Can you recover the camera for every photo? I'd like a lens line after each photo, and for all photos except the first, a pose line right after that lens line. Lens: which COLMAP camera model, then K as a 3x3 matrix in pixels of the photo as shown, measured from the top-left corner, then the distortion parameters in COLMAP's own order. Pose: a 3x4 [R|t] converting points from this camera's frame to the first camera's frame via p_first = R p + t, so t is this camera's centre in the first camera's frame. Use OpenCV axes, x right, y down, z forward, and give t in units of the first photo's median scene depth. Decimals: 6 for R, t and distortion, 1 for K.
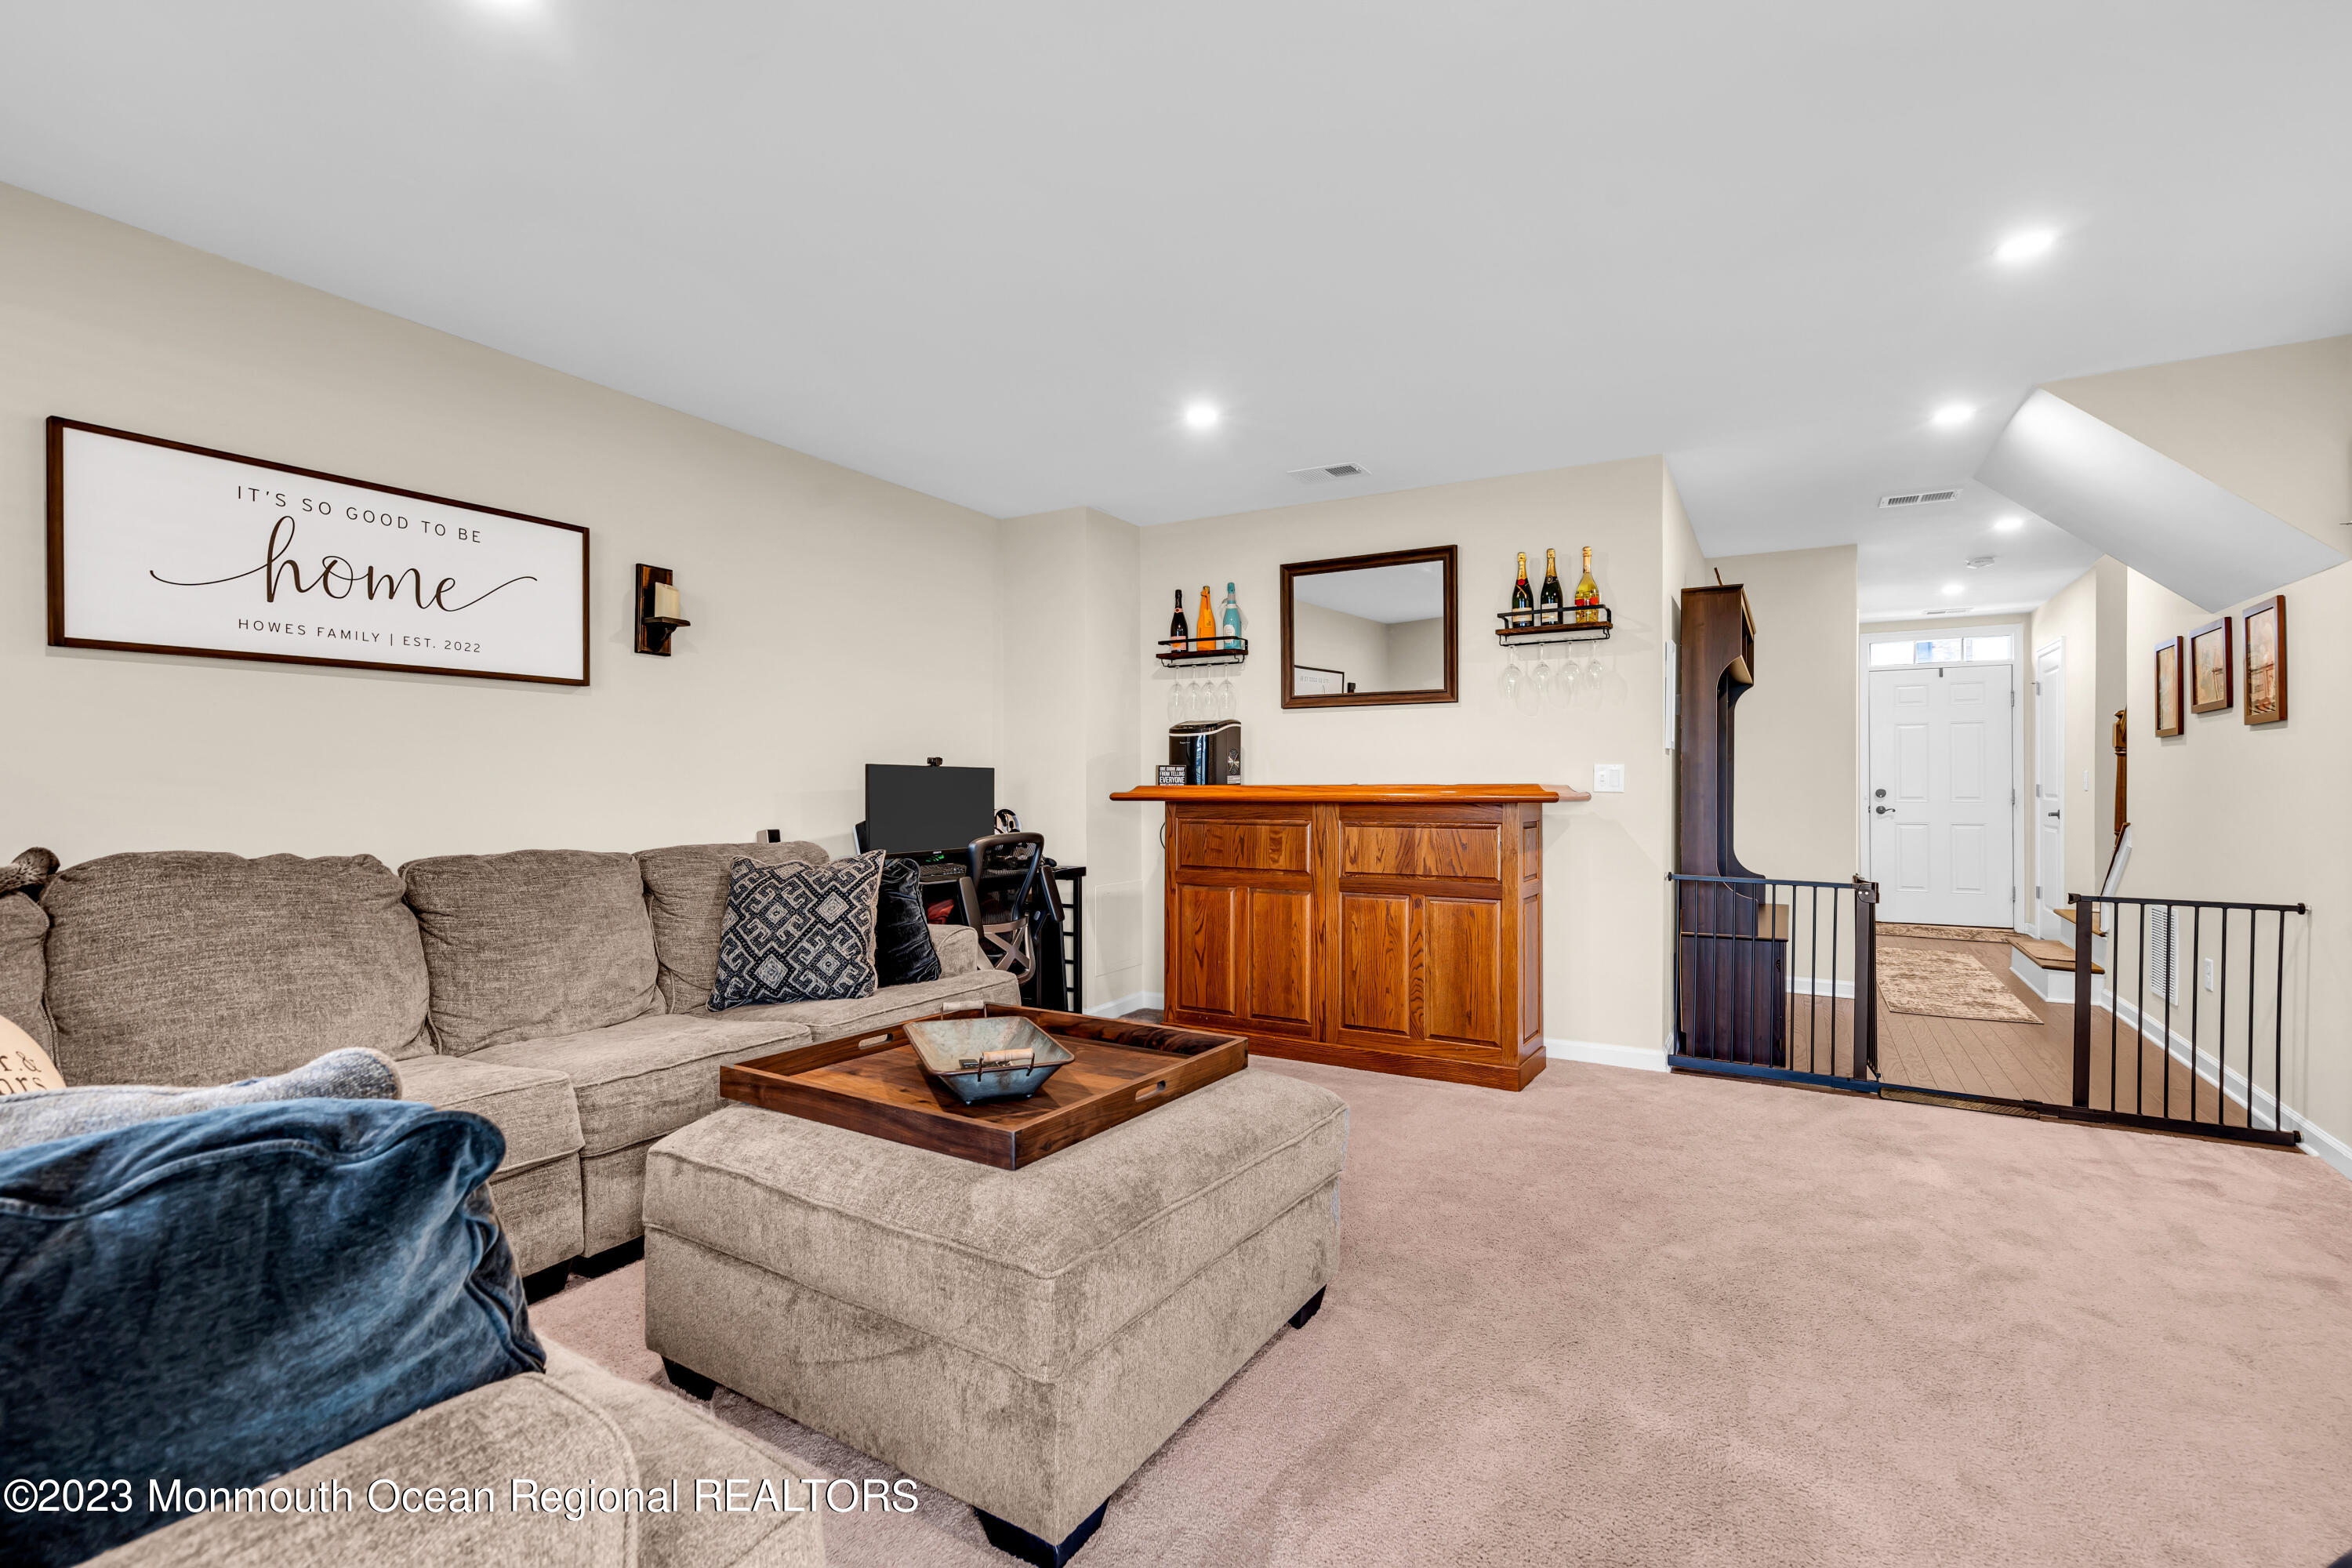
lens RADIAL K [[1065.0, 0, 1170.8], [0, 1065.0, 796.0], [0, 0, 1]] dist [0.000572, -0.000014]
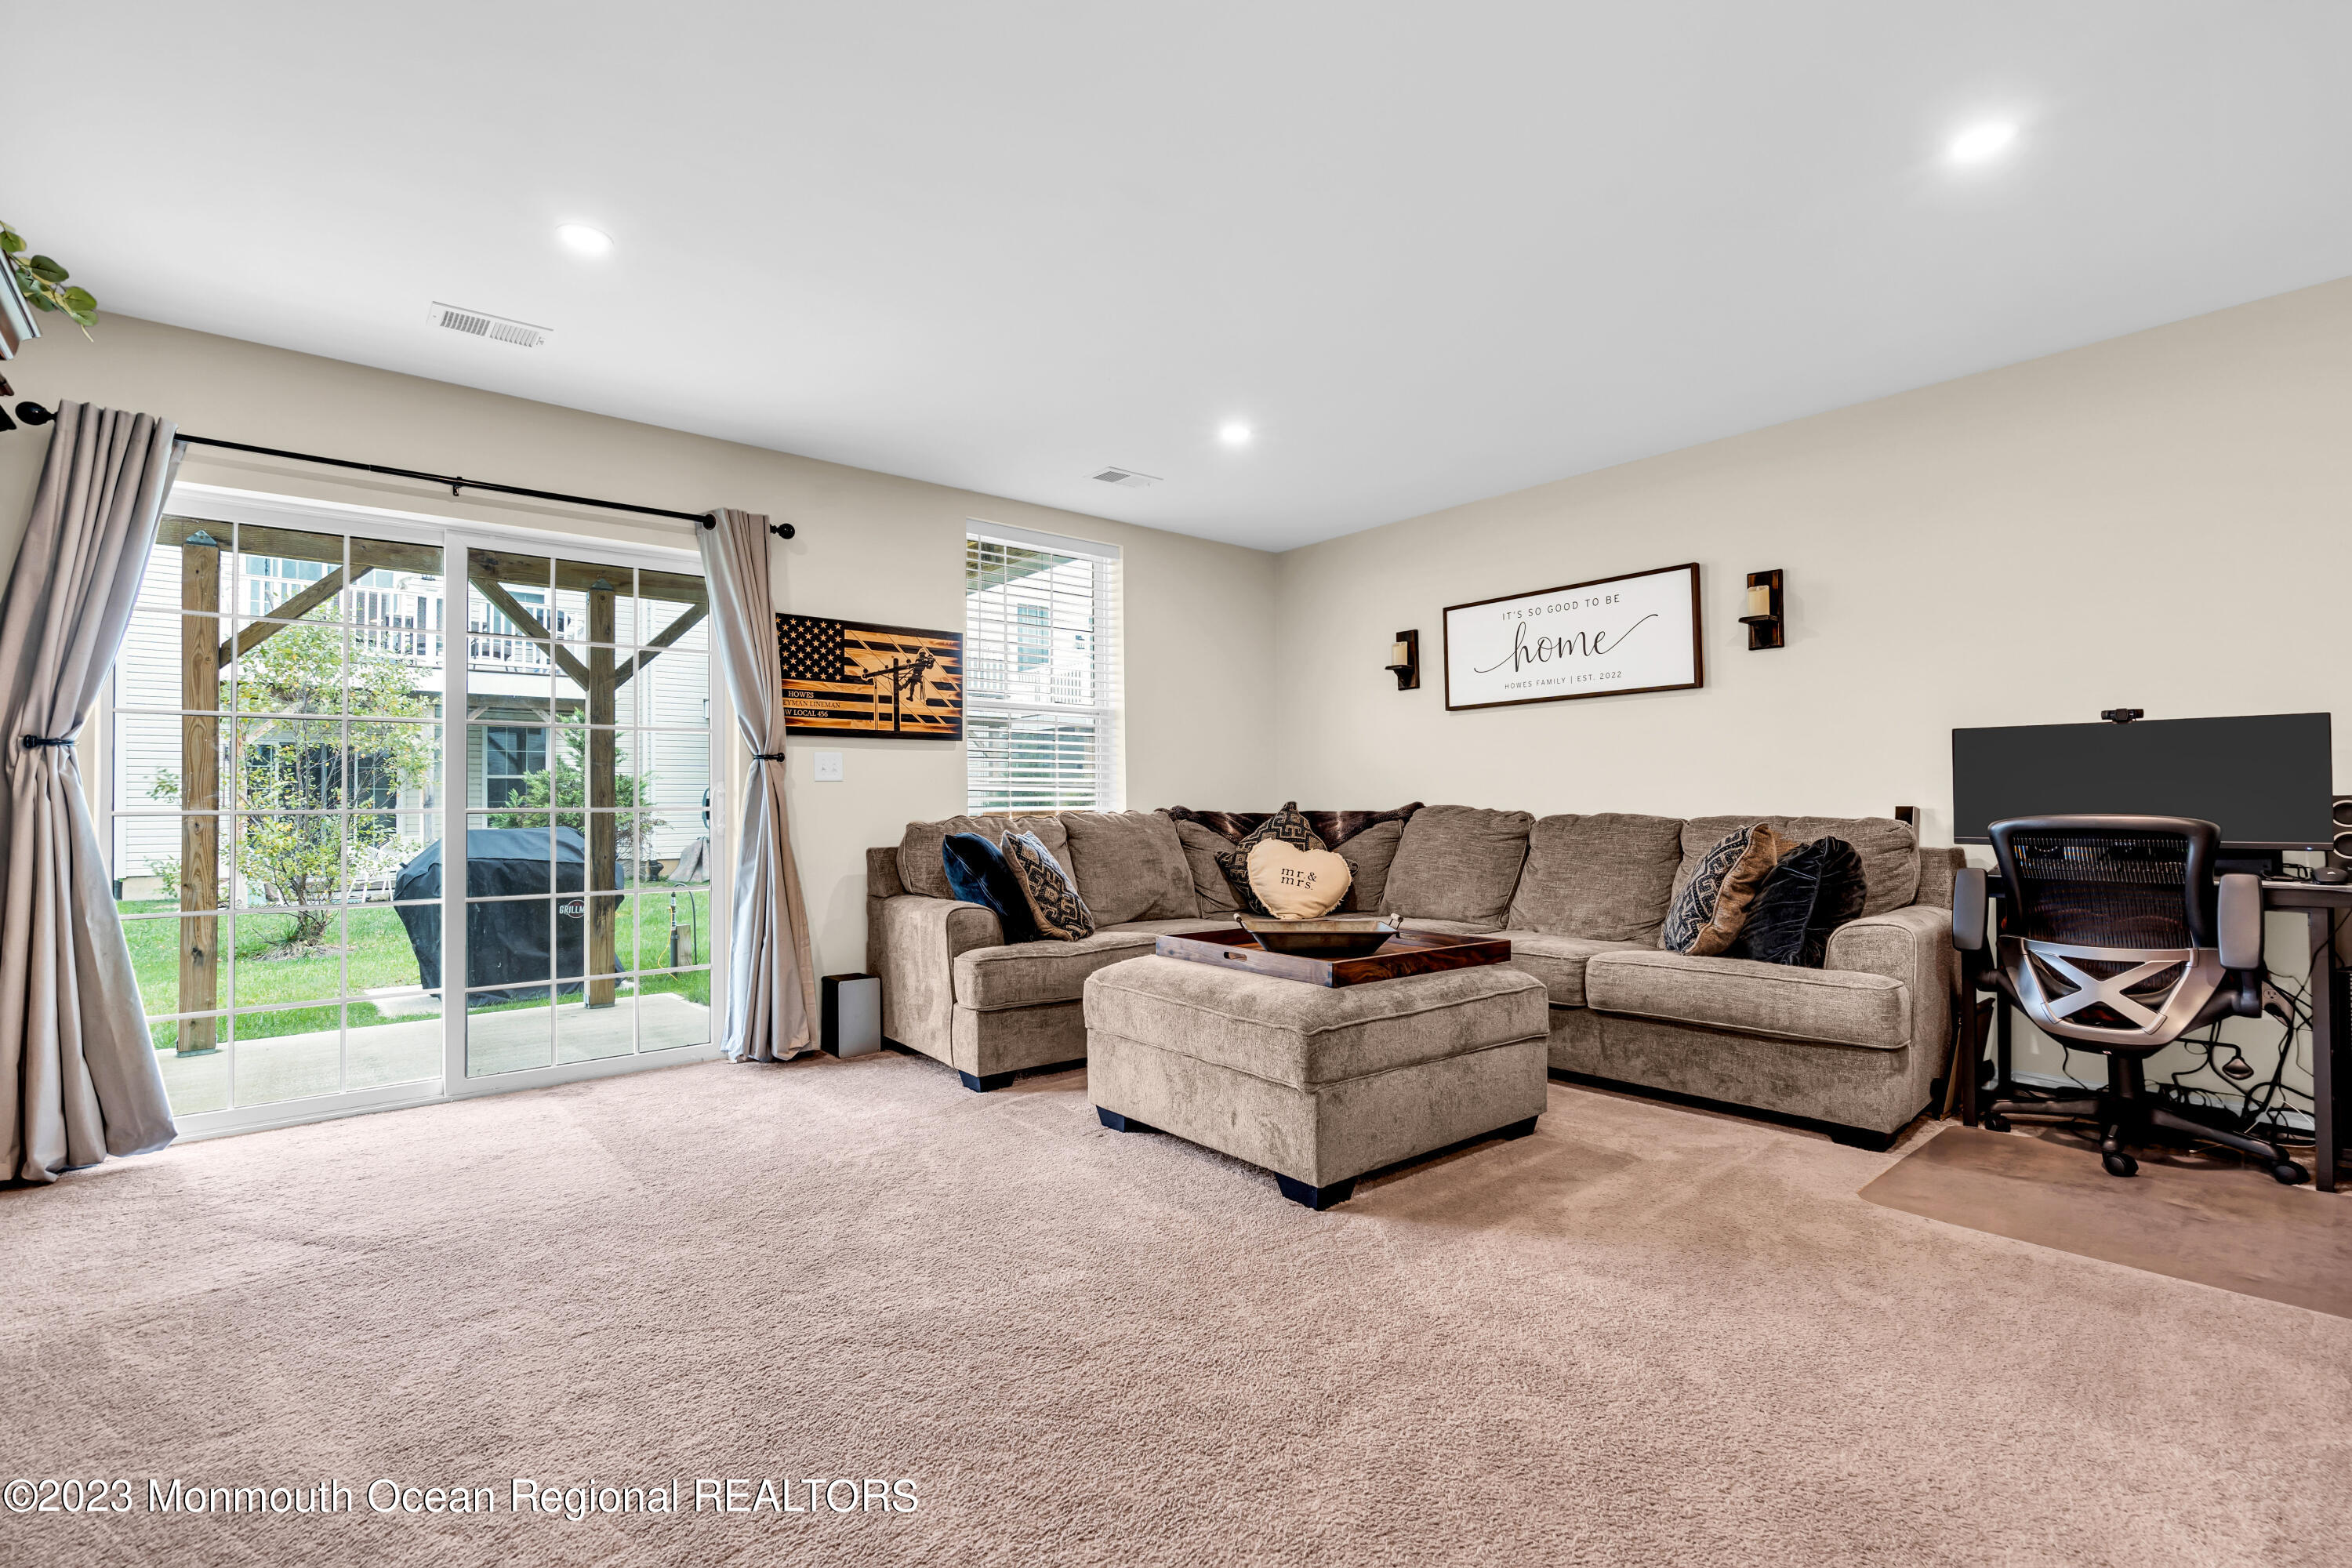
lens RADIAL K [[1065.0, 0, 1175.2], [0, 1065.0, 786.7], [0, 0, 1]] dist [0.000572, -0.000014]
pose [[-0.320771, -0.014803, -0.947041, 0.846933], [-0.000367, 0.999880, -0.015504, 0.033975], [0.947157, -0.004626, -0.320738, 0.822710]]
